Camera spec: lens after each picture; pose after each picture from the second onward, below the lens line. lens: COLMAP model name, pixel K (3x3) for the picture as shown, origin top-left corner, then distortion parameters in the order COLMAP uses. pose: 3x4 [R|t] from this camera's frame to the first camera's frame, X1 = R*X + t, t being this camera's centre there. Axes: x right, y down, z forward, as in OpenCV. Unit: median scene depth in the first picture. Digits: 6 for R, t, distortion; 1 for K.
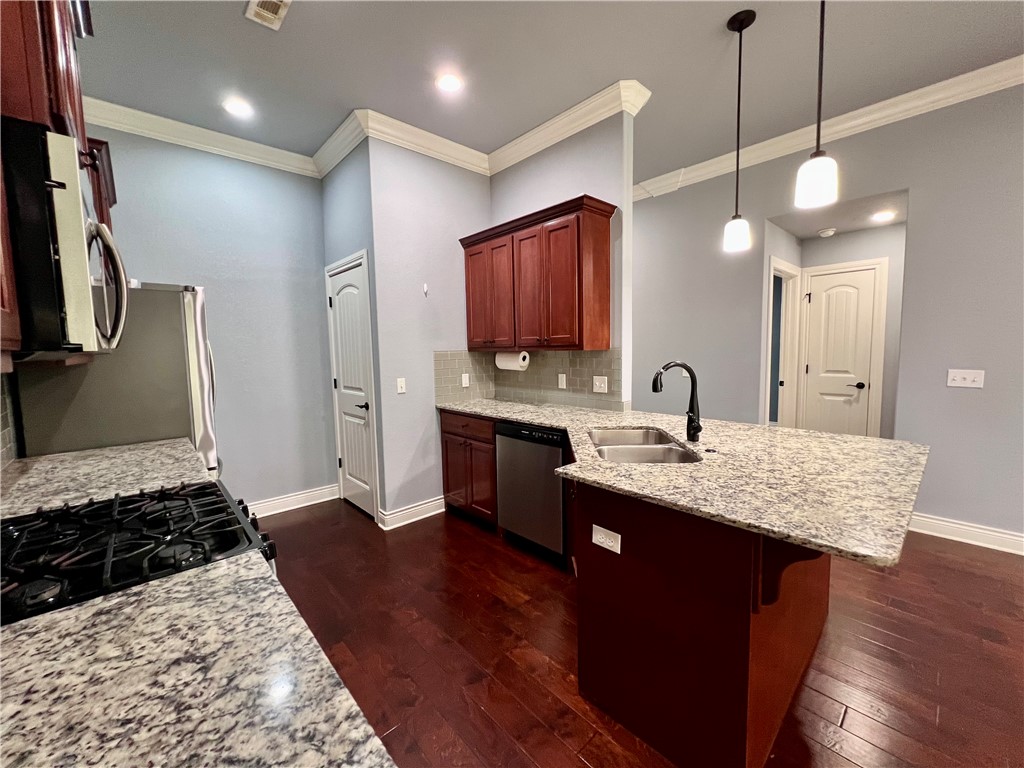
lens RADIAL K [[410.5, 0, 510.8], [0, 410.5, 381.4], [0, 0, 1]] dist [-0.003361, 0.000696]
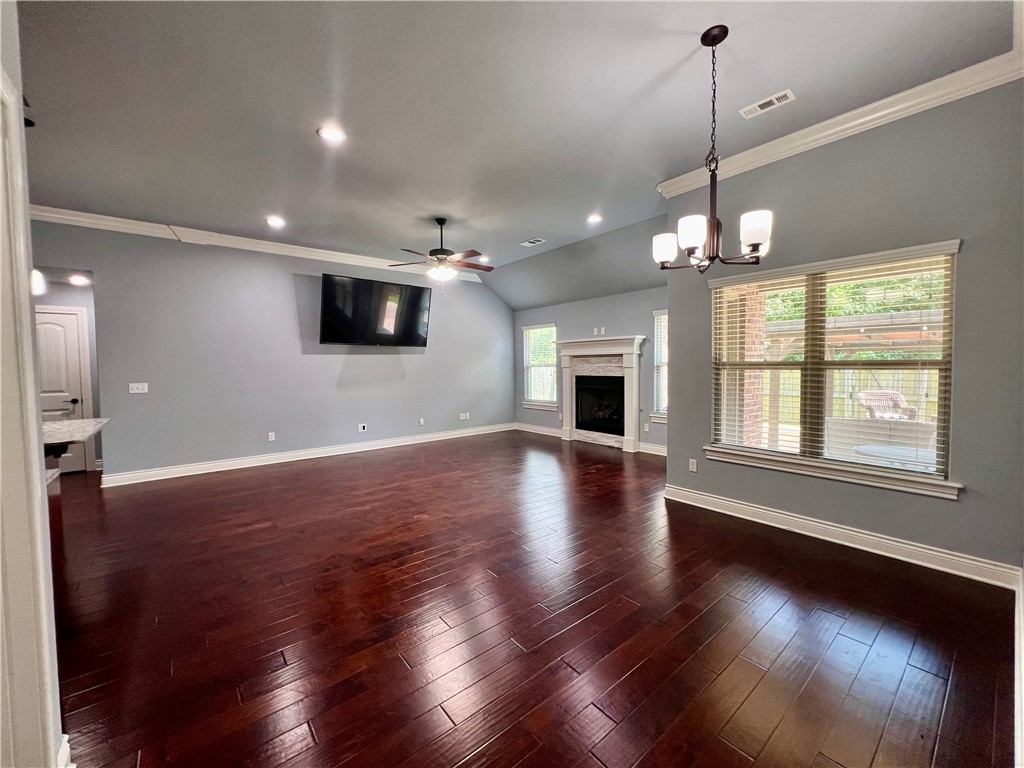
lens RADIAL K [[410.5, 0, 509.3], [0, 410.5, 380.0], [0, 0, 1]] dist [-0.003361, 0.000696]
pose [[0.054869, -0.017975, 0.998332, -0.529118], [0.093300, 0.995556, 0.012797, 0.081211], [-0.994125, 0.092442, 0.056302, -0.651294]]
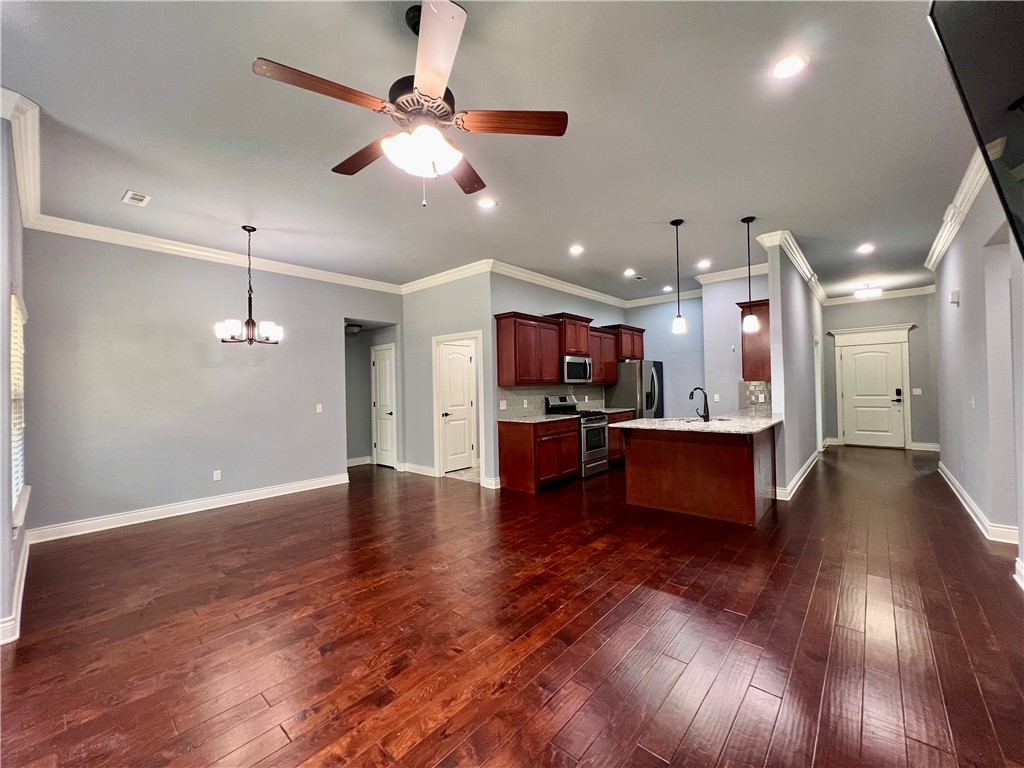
lens RADIAL K [[410.5, 0, 510.3], [0, 410.5, 382.2], [0, 0, 1]] dist [-0.003361, 0.000696]
pose [[0.108550, 0.009703, -0.994044, 1.778179], [-0.065391, 0.997856, 0.002600, -0.007770], [0.991938, 0.064719, 0.108952, -0.240202]]
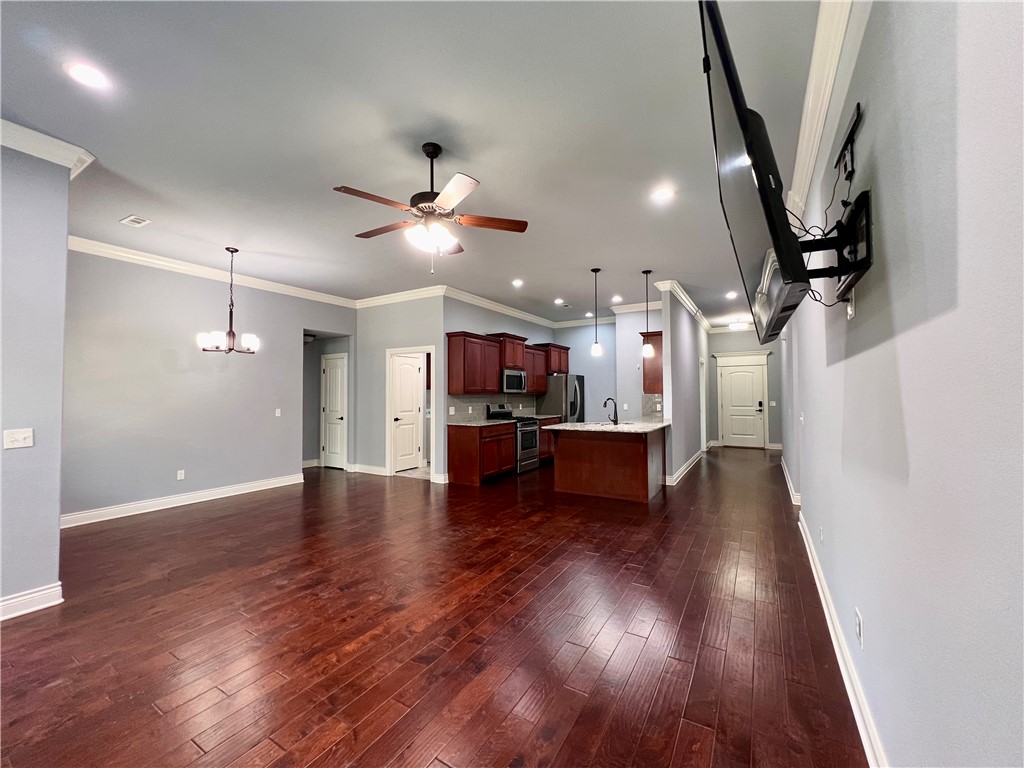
lens RADIAL K [[410.5, 0, 510.3], [0, 410.5, 382.9], [0, 0, 1]] dist [-0.003361, 0.000696]
pose [[0.282225, -0.005071, -0.959335, 2.088015], [-0.081900, 0.996208, -0.029360, -0.005805], [0.955846, 0.086855, 0.280739, -0.393020]]
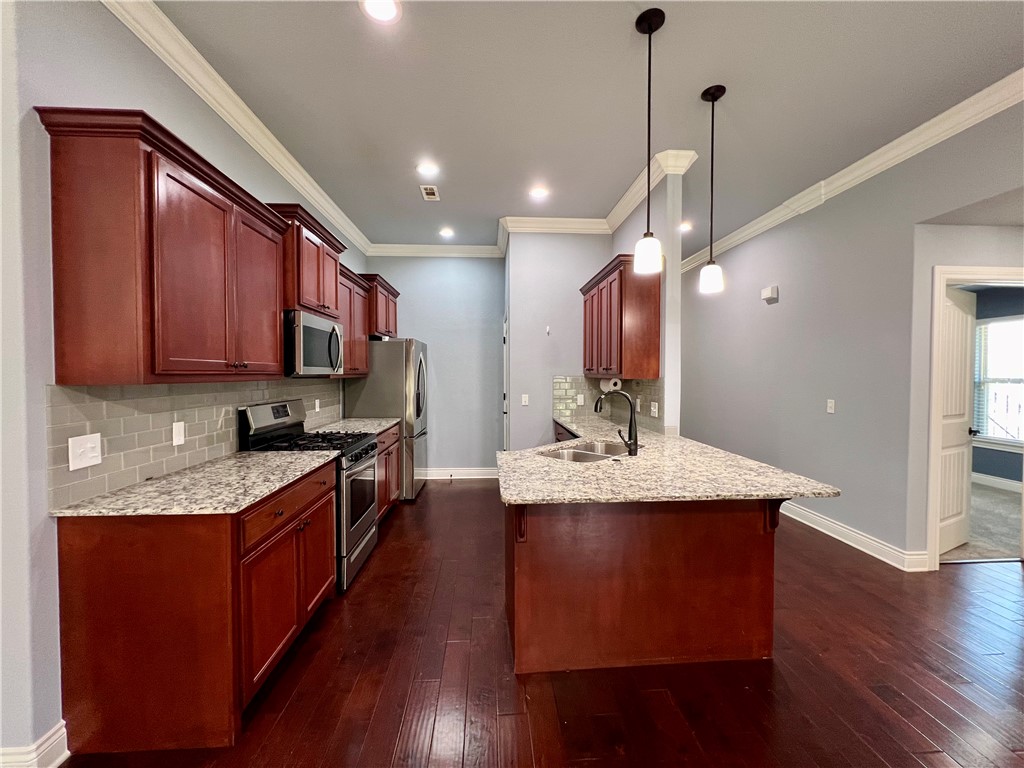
lens RADIAL K [[410.5, 0, 510.7], [0, 410.5, 381.7], [0, 0, 1]] dist [-0.003361, 0.000696]
pose [[0.777249, 0.035919, -0.628167, 0.629992], [-0.069391, 0.997173, -0.028840, -0.009472], [0.625355, 0.066005, 0.777544, -0.131806]]
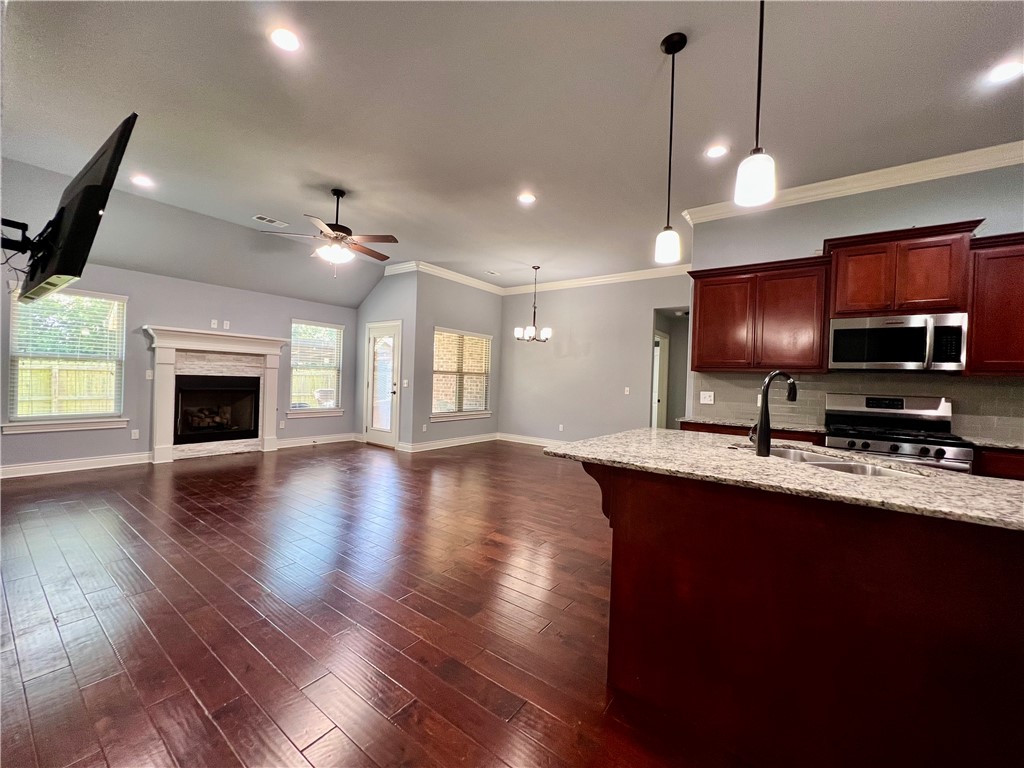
lens RADIAL K [[410.5, 0, 509.8], [0, 410.5, 381.7], [0, 0, 1]] dist [-0.003361, 0.000696]
pose [[-0.980871, -0.010479, -0.194377, 0.807082], [-0.028737, 0.995404, 0.091349, -0.060851], [0.192526, 0.095188, -0.976664, 1.209901]]
